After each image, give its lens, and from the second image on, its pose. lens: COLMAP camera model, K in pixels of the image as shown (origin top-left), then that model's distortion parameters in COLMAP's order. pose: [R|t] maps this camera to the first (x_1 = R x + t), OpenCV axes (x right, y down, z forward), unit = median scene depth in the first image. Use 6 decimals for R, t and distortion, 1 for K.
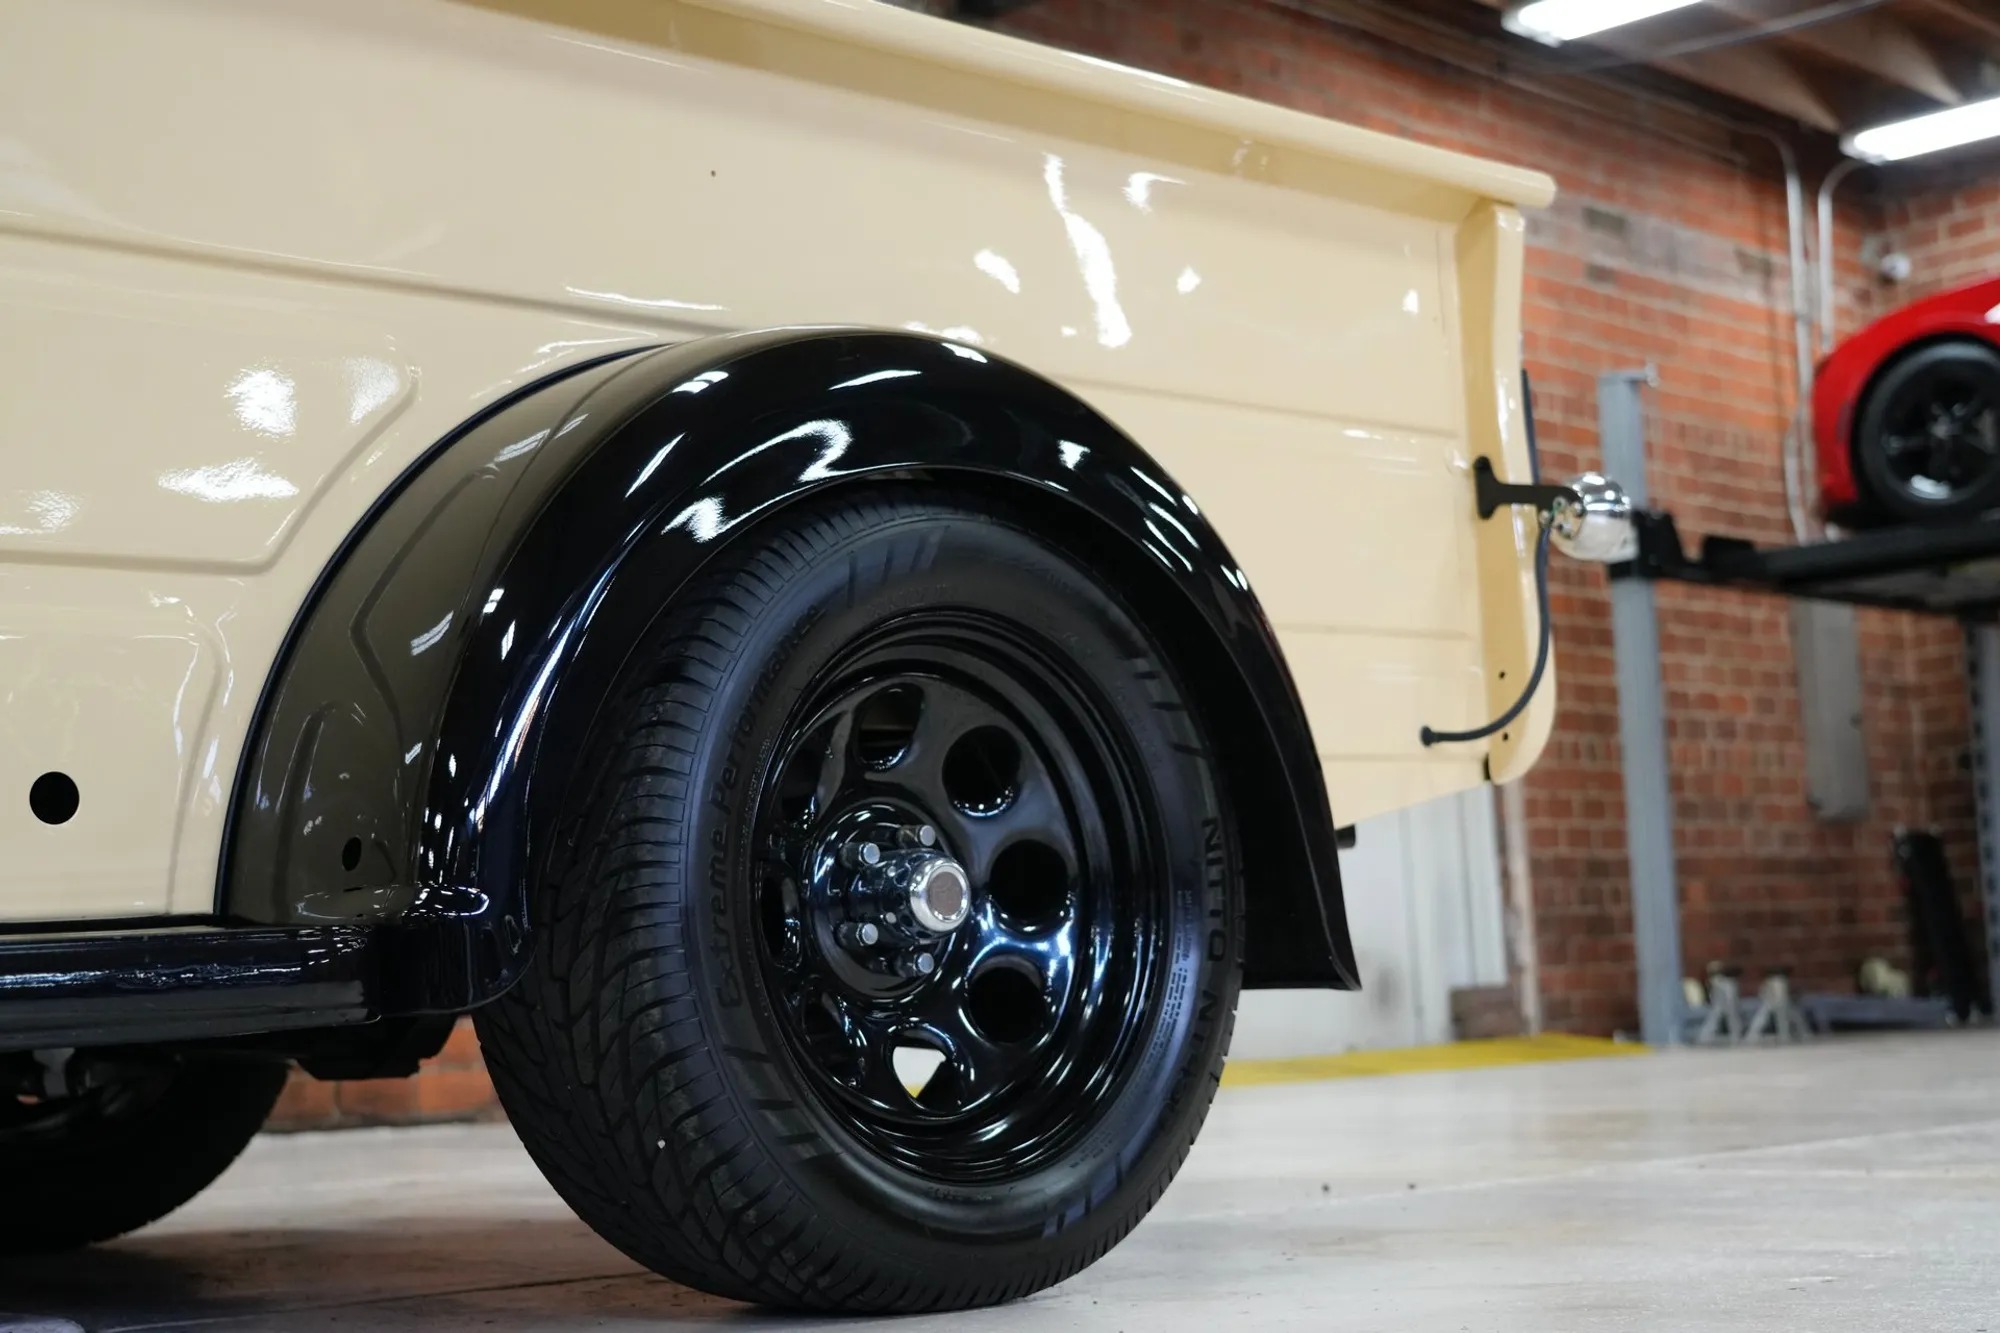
lens RADIAL K [[2716.1, 0, 1012.2], [0, 2716.1, 672.9], [0, 0, 1]] dist [0.015652, 0.000000]
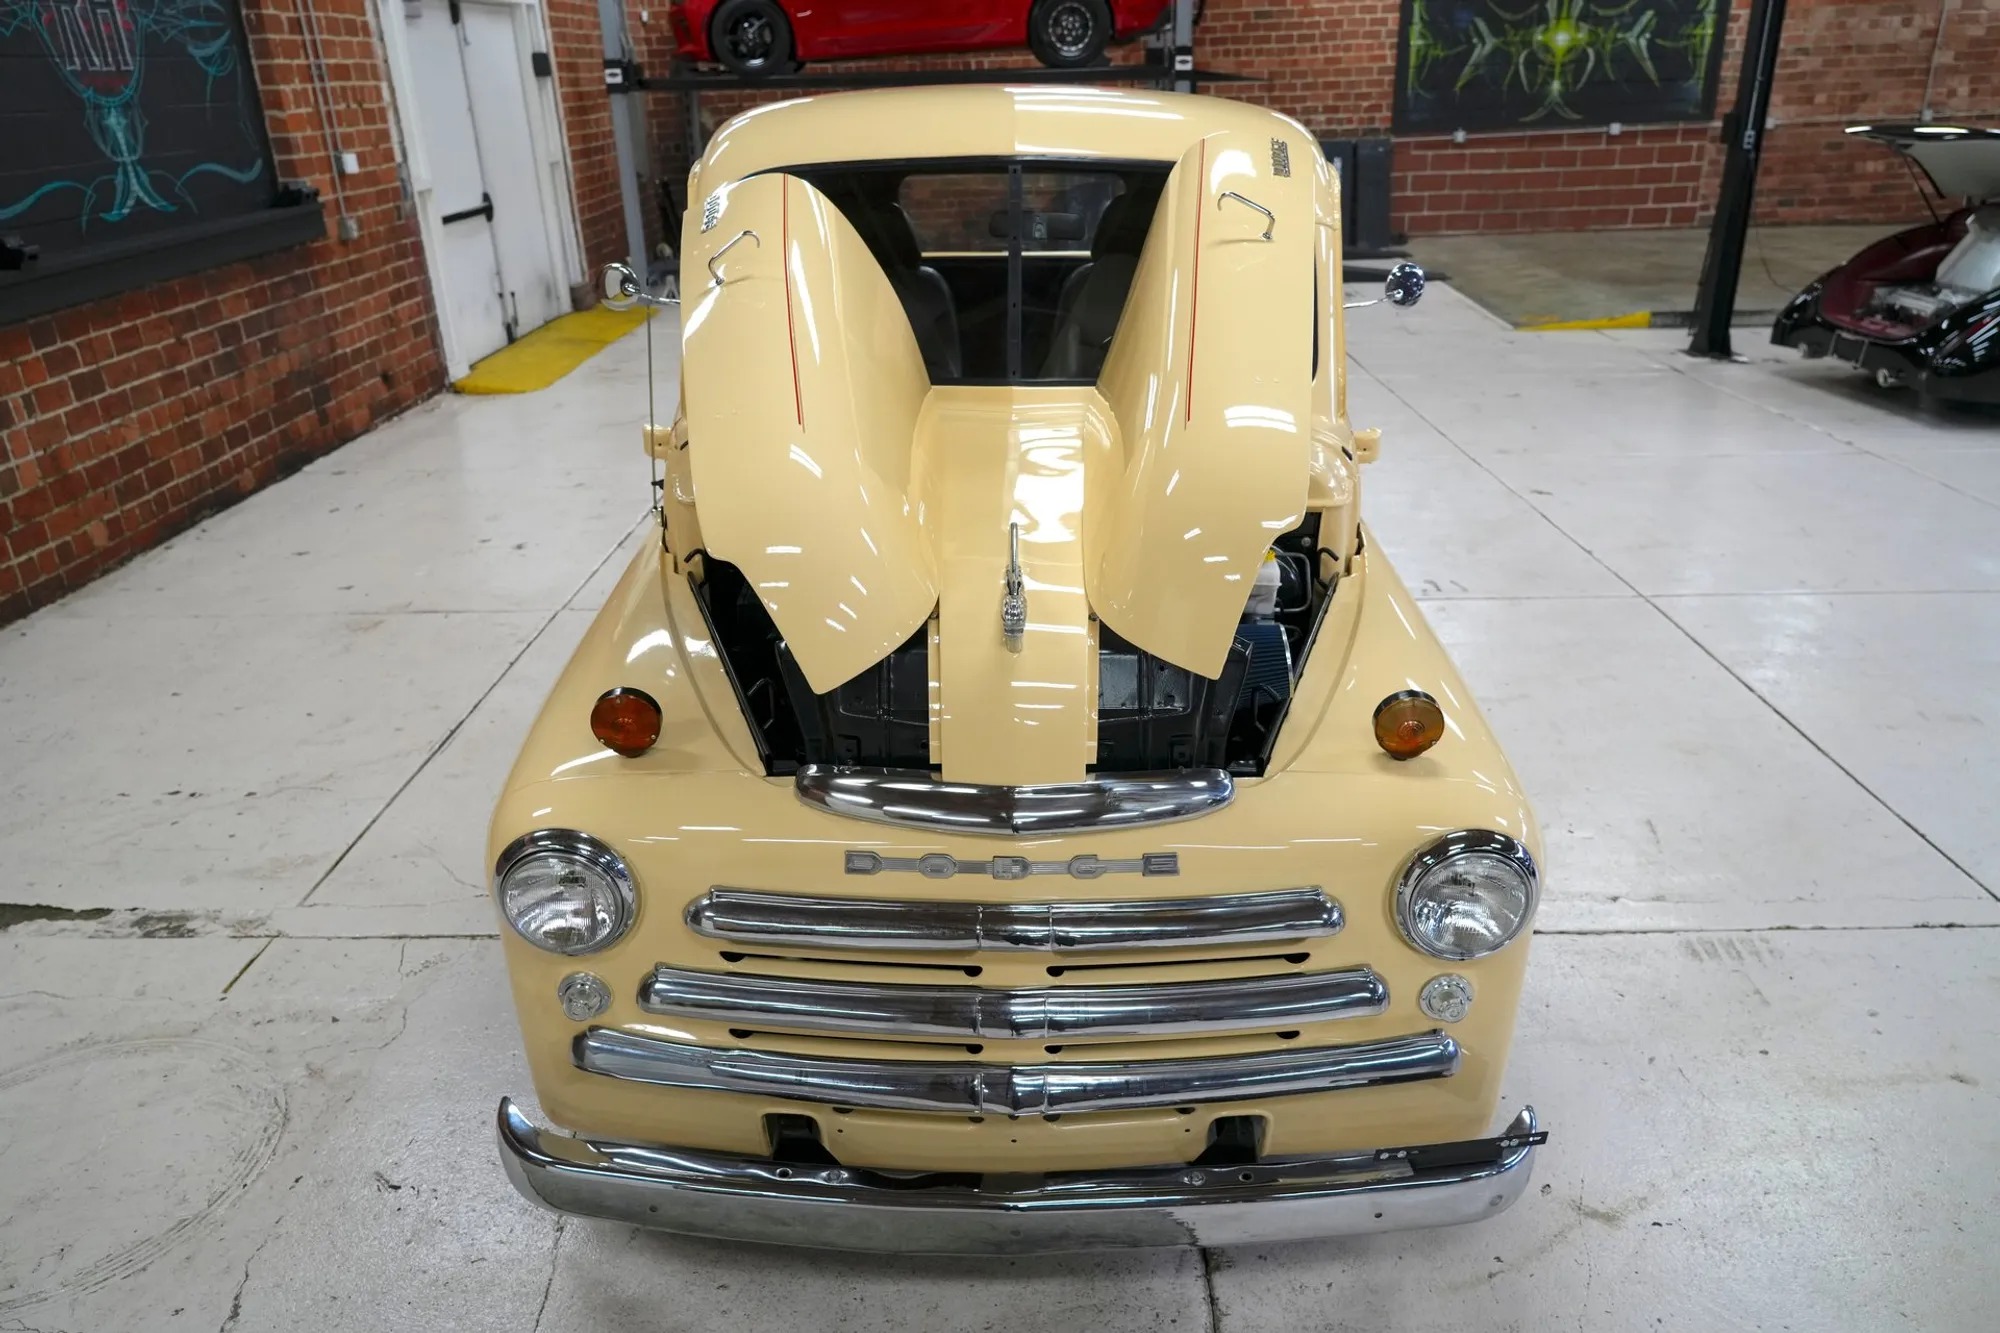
lens RADIAL K [[1405.7, 0, 1000.2], [0, 1405.7, 665.2], [0, 0, 1]] dist [0.013600, -0.001668]
pose [[0.690269, -0.264558, 0.673453, -0.418398], [-0.088374, 0.892963, 0.441370, -0.138689], [-0.718136, -0.364180, 0.593004, -0.082403]]
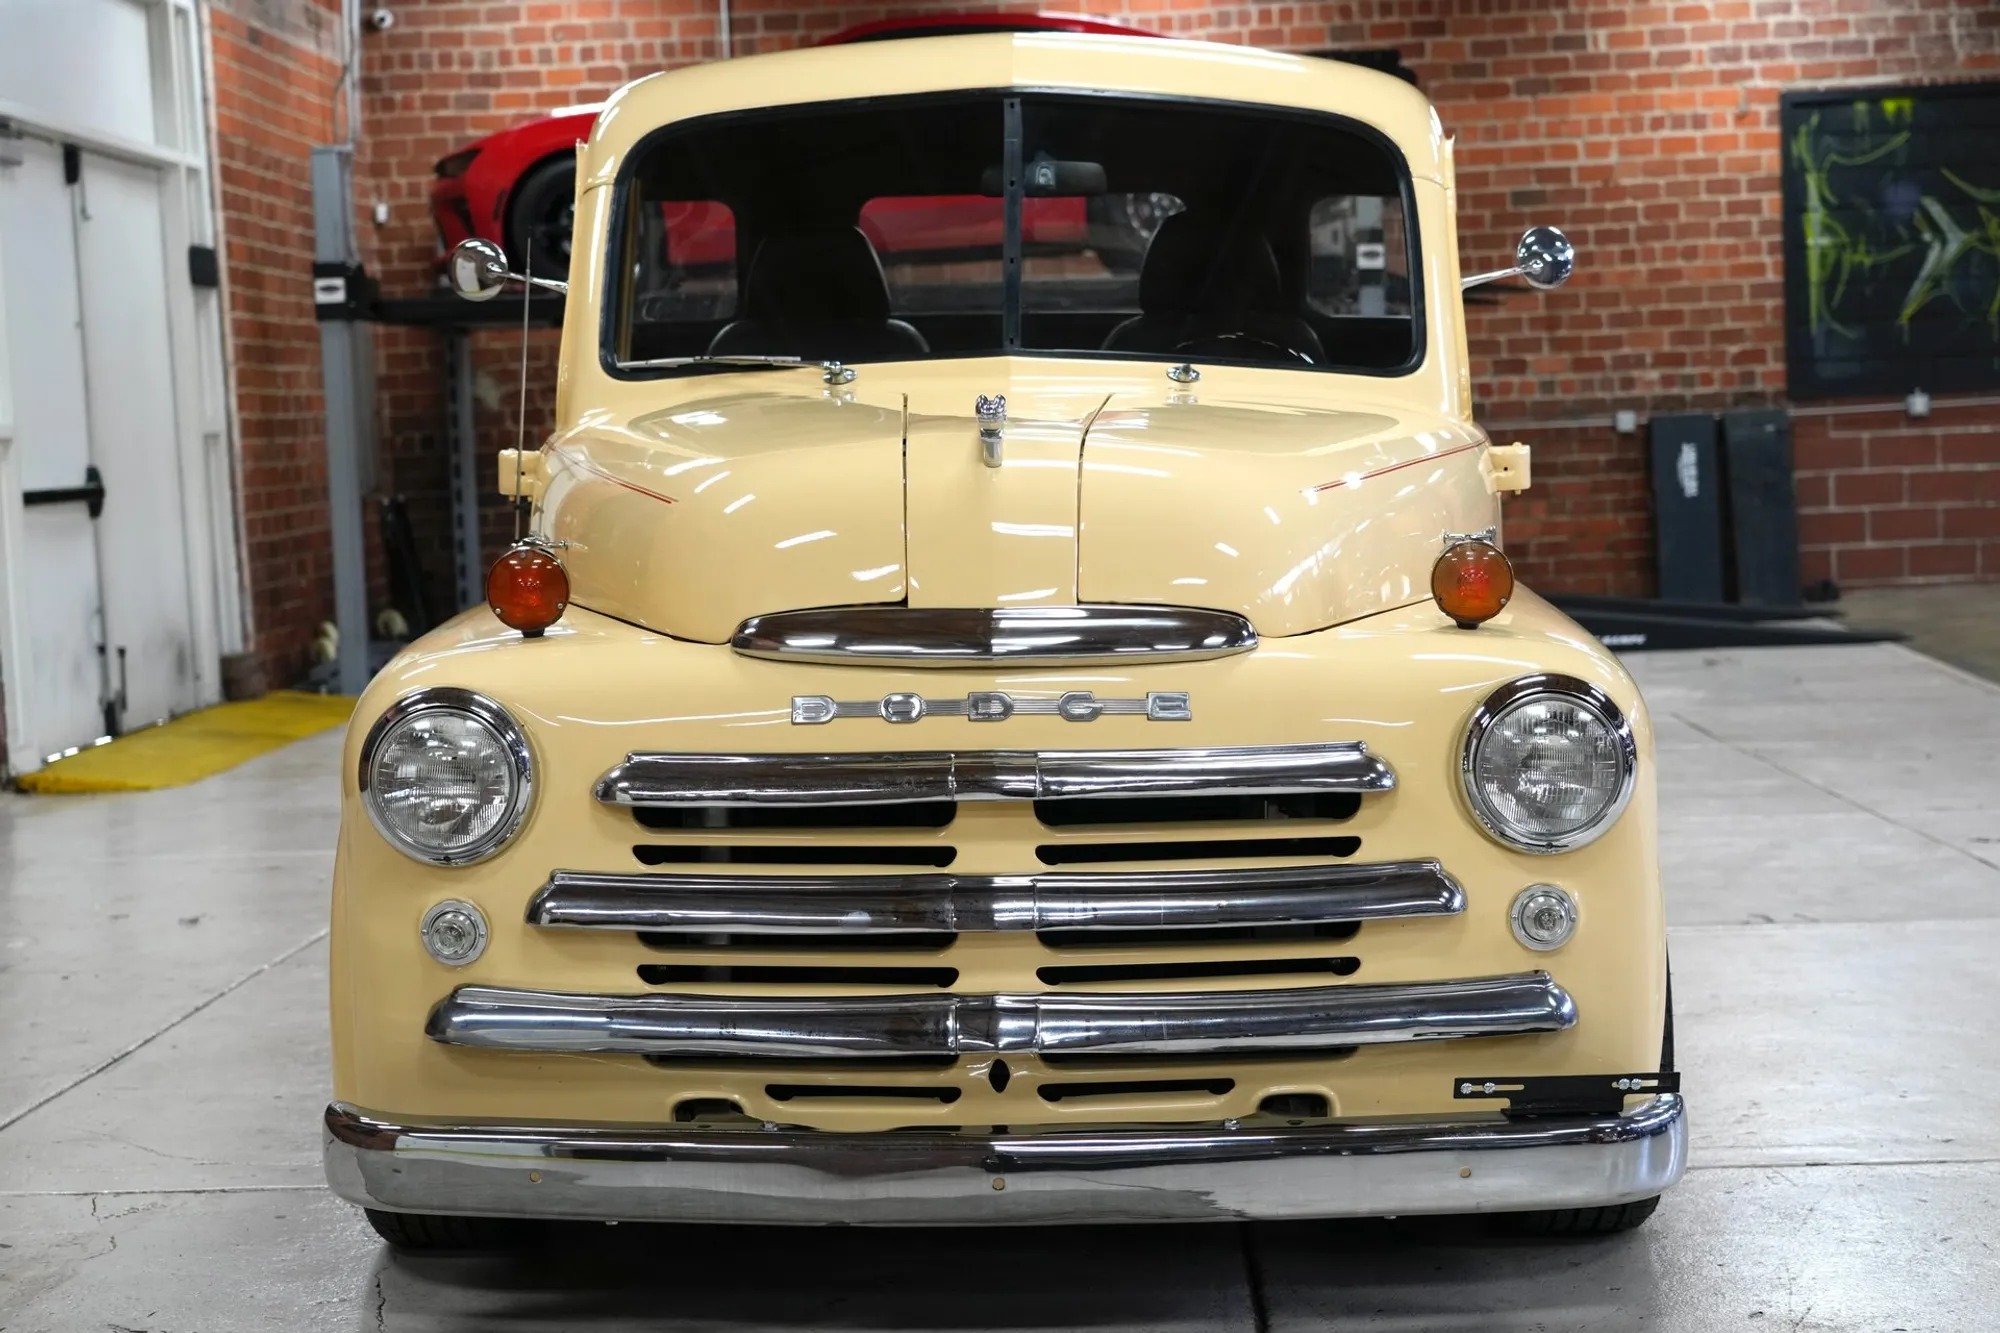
lens RADIAL K [[3246.6, 0, 1049.4], [0, 3246.6, 669.6], [0, 0, 1]] dist [0.045871, 0.000000]
pose [[0.693336, -0.042037, 0.719387, -0.549444], [-0.076856, 0.988289, 0.131823, -0.086746], [-0.716504, -0.146686, 0.681986, -0.228042]]
